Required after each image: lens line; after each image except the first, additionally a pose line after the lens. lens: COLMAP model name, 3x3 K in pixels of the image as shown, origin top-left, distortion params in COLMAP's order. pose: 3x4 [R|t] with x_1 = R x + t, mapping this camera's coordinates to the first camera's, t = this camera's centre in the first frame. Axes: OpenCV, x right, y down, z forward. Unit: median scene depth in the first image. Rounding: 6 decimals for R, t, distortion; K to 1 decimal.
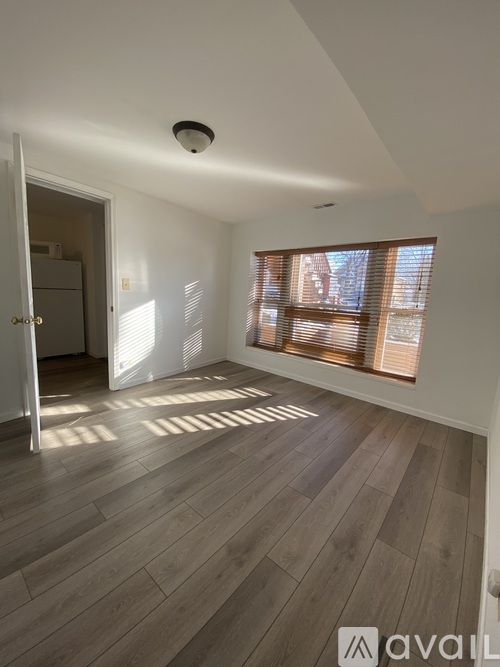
lens RADIAL K [[271.3, 0, 253.1], [0, 271.3, 331.5], [0, 0, 1]] dist [0.036929, -0.022881]
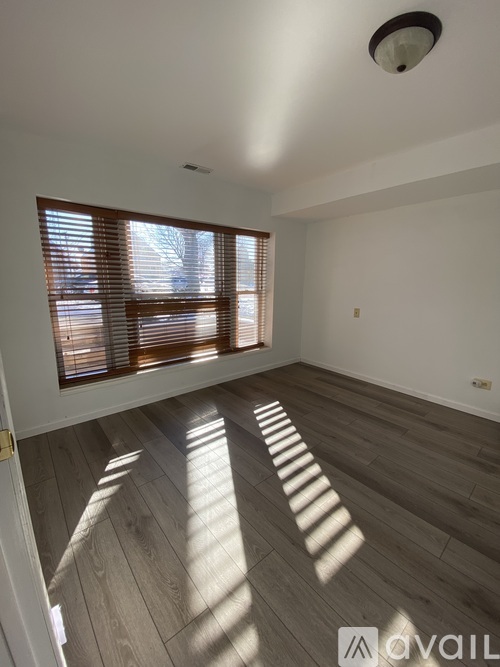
lens RADIAL K [[271.3, 0, 253.1], [0, 271.3, 331.5], [0, 0, 1]] dist [0.036929, -0.022881]
pose [[0.157950, -0.244003, 0.956825, -0.643238], [0.134657, 0.965259, 0.223925, -0.177534], [-0.978223, 0.093474, 0.185319, 0.812087]]
